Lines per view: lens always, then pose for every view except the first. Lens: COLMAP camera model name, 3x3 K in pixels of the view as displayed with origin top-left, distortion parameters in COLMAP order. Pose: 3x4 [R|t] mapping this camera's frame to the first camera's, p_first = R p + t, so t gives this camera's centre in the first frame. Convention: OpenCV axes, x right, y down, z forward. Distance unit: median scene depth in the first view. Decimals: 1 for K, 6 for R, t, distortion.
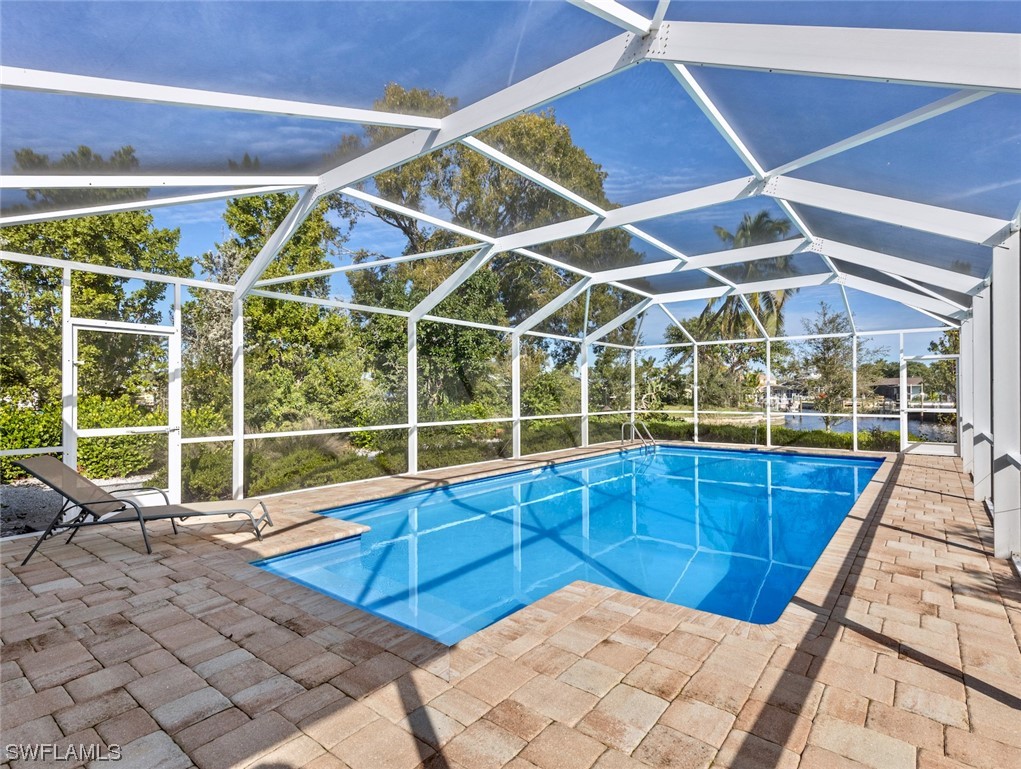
lens RADIAL K [[523.0, 0, 510.5], [0, 523.0, 384.5], [0, 0, 1]] dist [0.006315, 0.000344]
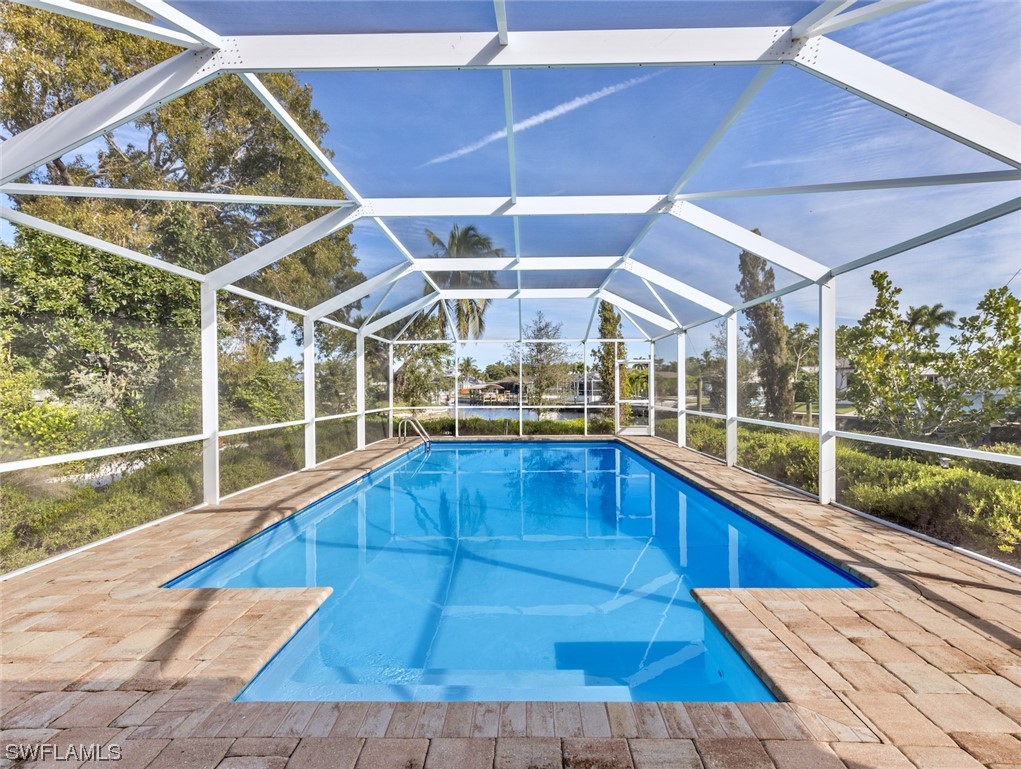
lens RADIAL K [[517.5, 0, 514.5], [0, 517.5, 385.0], [0, 0, 1]] dist [0.006986, -0.000082]
pose [[0.794884, 0.002470, 0.606757, -0.491112], [-0.007559, 0.999954, 0.005832, 0.004009], [-0.606715, -0.009222, 0.794866, 0.326081]]
